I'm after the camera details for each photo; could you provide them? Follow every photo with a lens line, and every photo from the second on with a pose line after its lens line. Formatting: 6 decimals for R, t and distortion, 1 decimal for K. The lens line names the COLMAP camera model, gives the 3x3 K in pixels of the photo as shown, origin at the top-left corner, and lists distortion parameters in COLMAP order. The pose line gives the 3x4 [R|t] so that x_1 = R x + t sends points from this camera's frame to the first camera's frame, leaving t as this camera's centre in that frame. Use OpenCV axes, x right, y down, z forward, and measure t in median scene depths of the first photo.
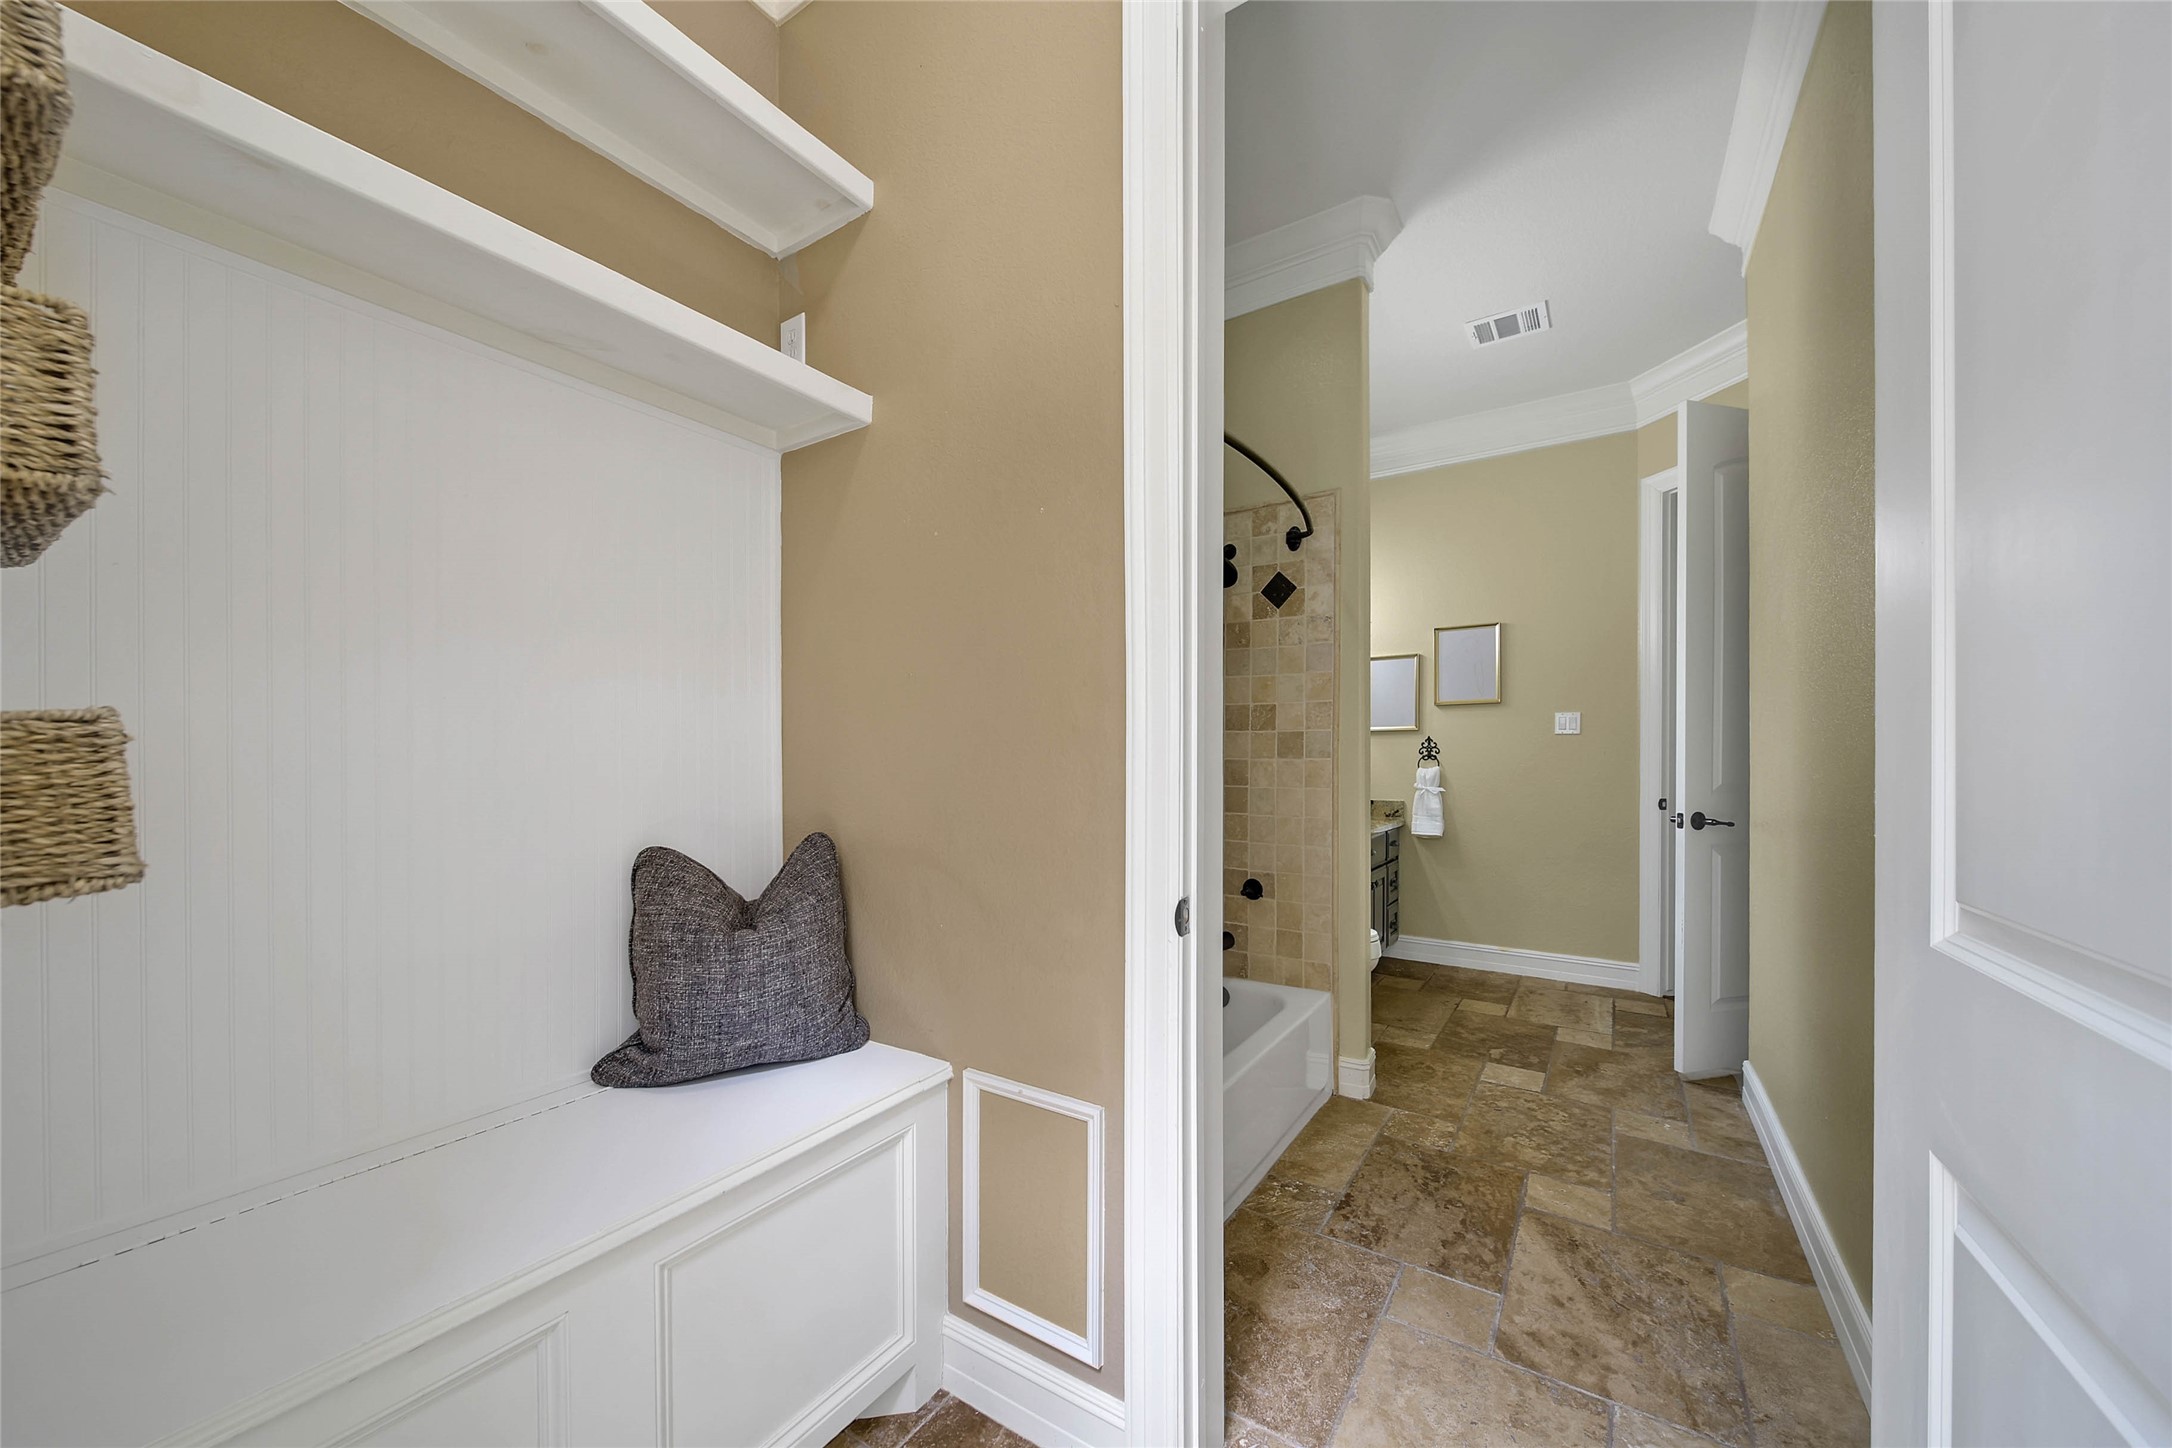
lens RADIAL K [[776.4, 0, 1090.5], [0, 776.4, 729.2], [0, 0, 1]] dist [-0.000443, -0.000022]
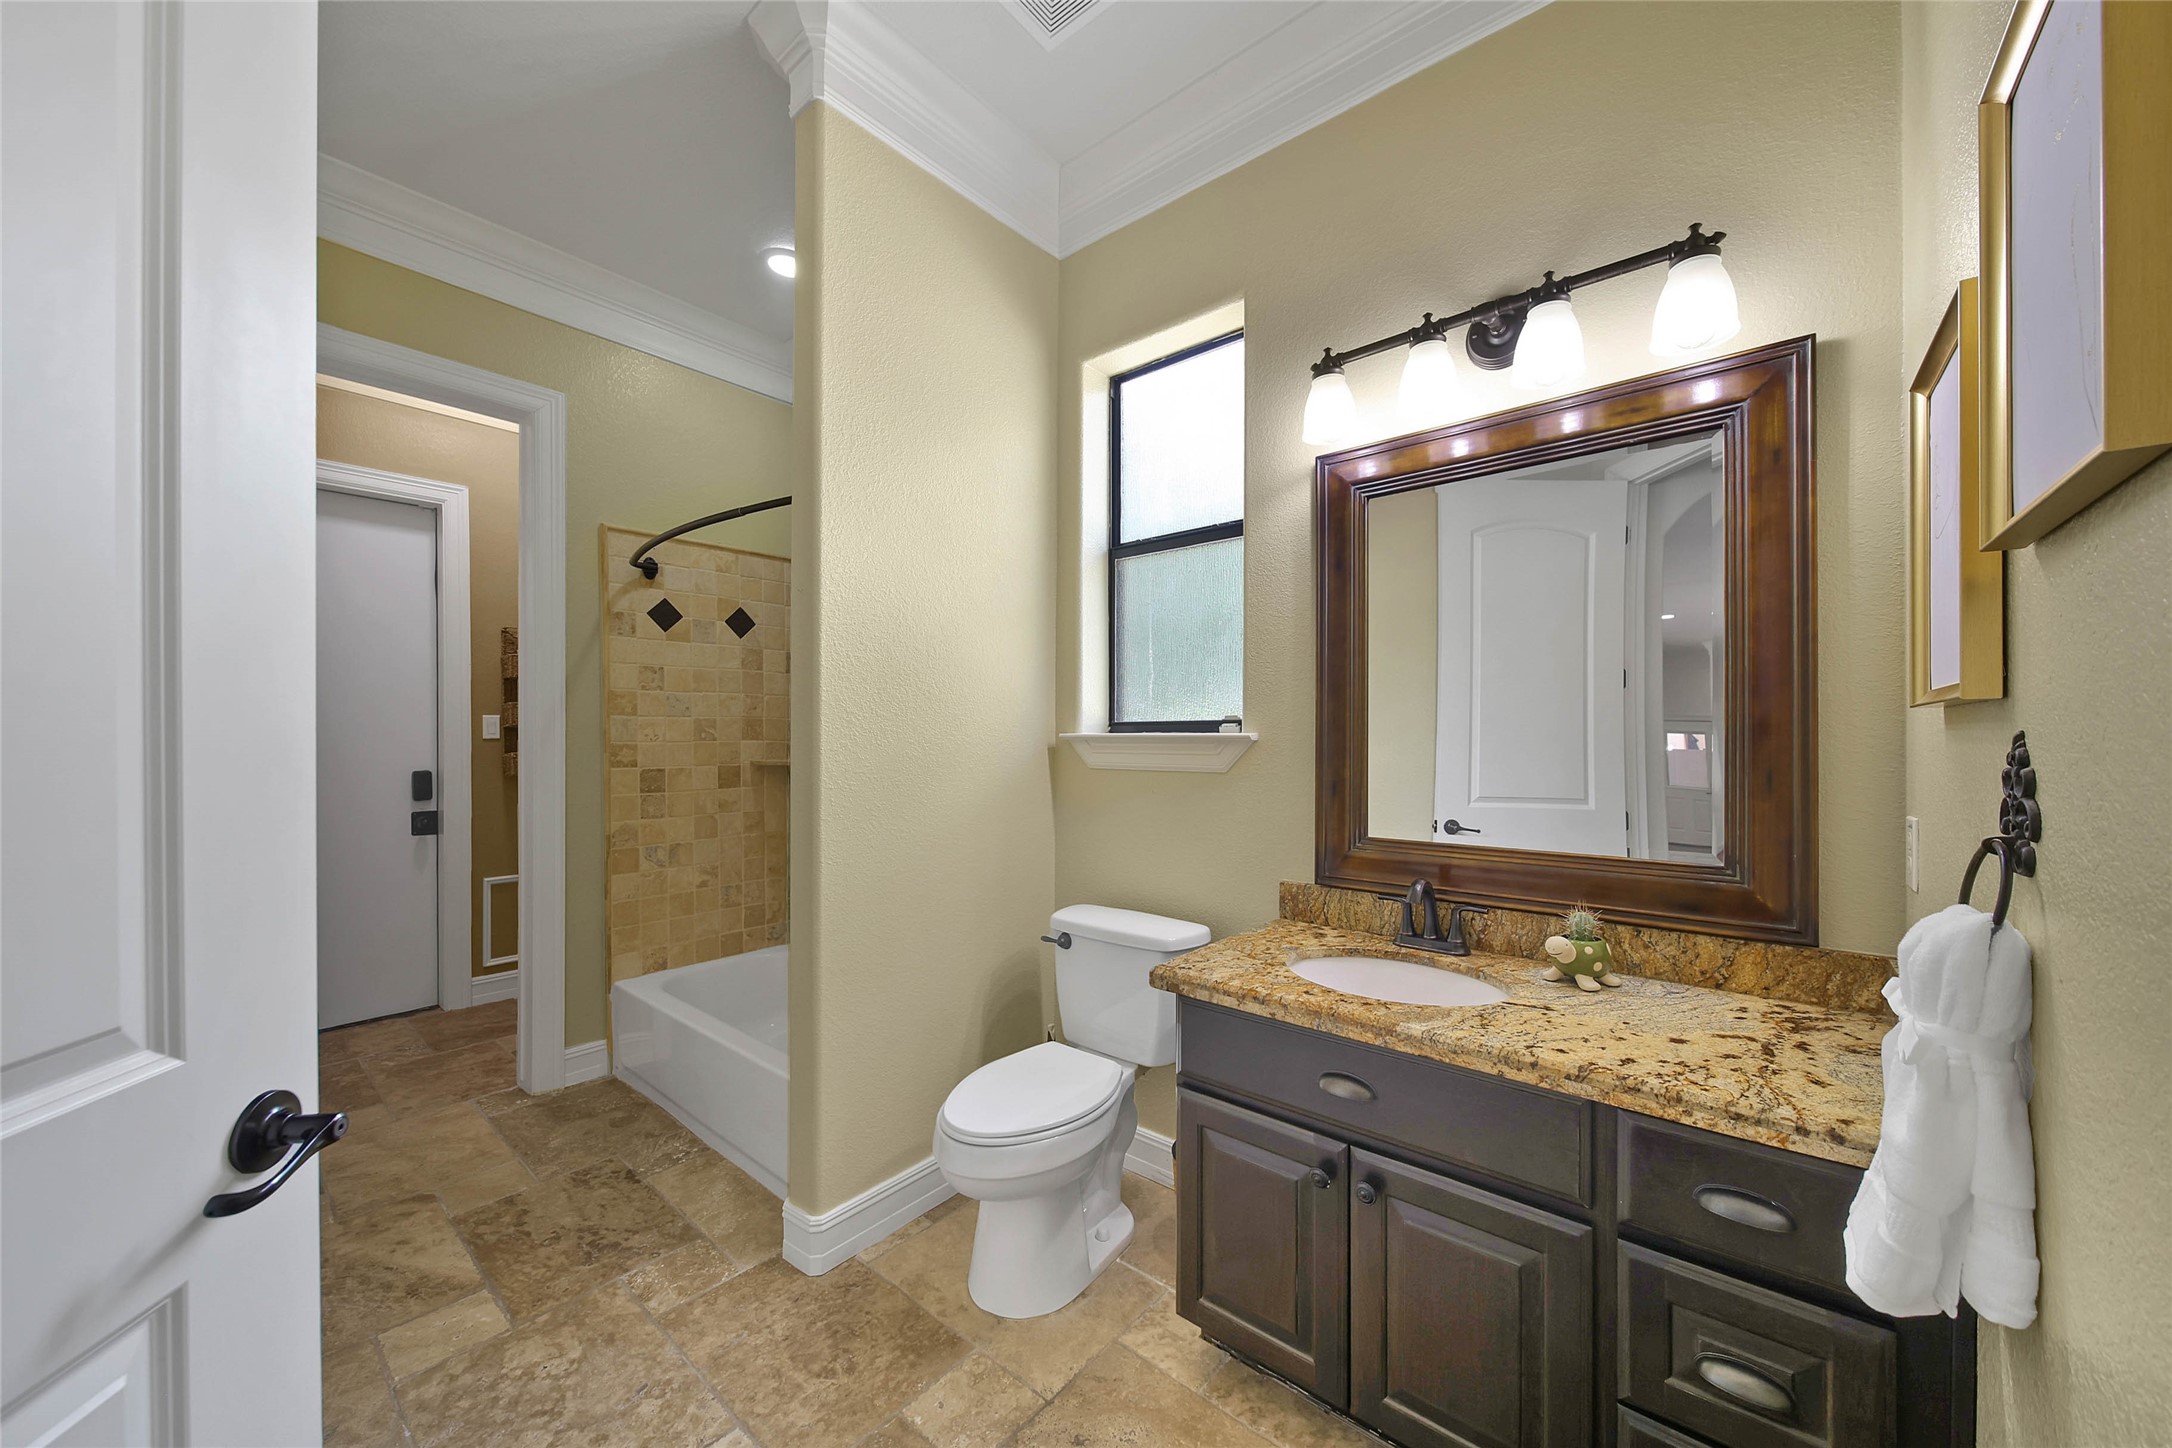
lens RADIAL K [[776.4, 0, 1090.5], [0, 776.4, 729.2], [0, 0, 1]] dist [-0.000443, -0.000022]
pose [[-0.106717, -0.001107, -0.994289, 1.316276], [0.034263, 0.999401, -0.004790, -0.001842], [0.993699, -0.034579, -0.106615, 1.732890]]
